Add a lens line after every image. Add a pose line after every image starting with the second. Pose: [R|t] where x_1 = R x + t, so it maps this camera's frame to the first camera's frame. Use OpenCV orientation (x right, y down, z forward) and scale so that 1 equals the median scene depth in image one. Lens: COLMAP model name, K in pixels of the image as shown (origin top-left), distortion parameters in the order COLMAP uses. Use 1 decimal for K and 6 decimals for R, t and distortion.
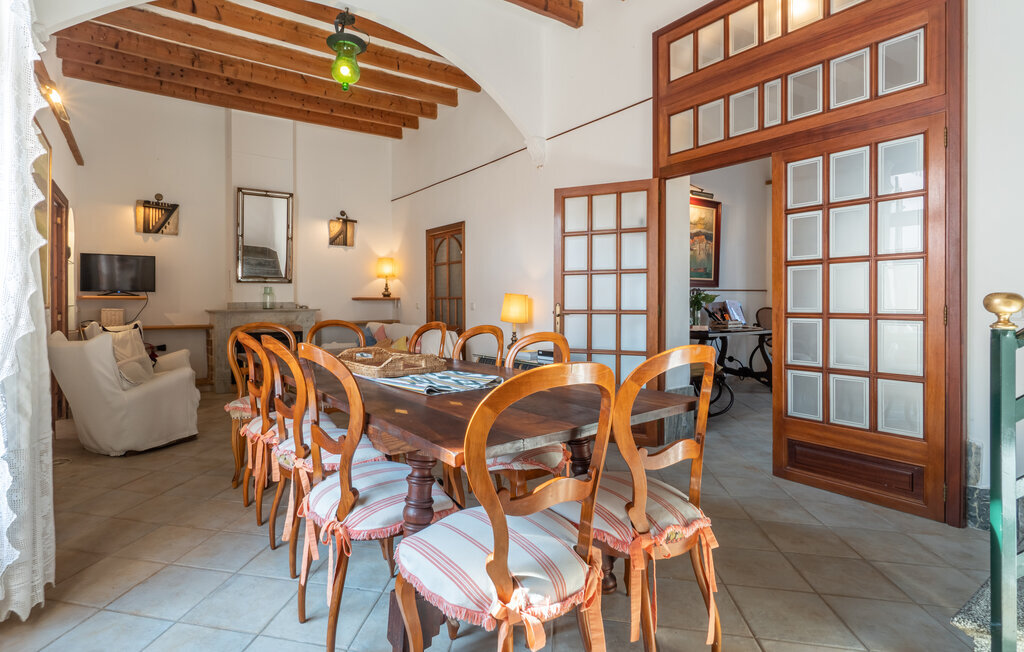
lens RADIAL K [[480.3, 0, 463.2], [0, 480.3, 300.7], [0, 0, 1]] dist [-0.003177, -0.000216]
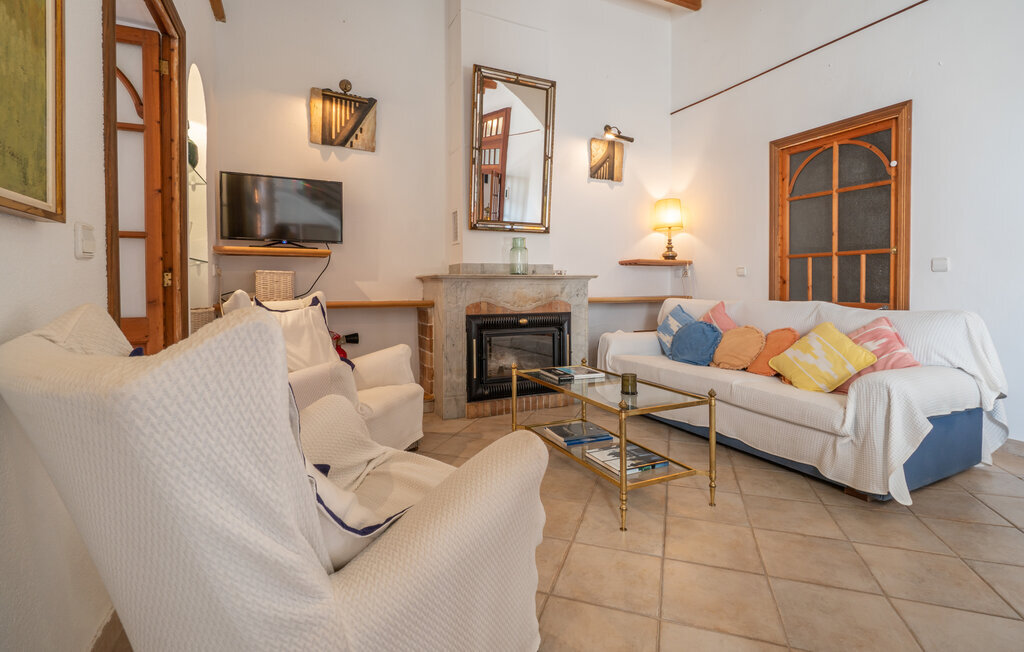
lens RADIAL K [[480.3, 0, 555.1], [0, 480.3, 288.1], [0, 0, 1]] dist [-0.003177, -0.000216]
pose [[0.995172, -0.001736, -0.098133, -0.314075], [0.002696, 0.999950, 0.009652, 0.029687], [0.098112, -0.009870, 0.995126, 0.425581]]
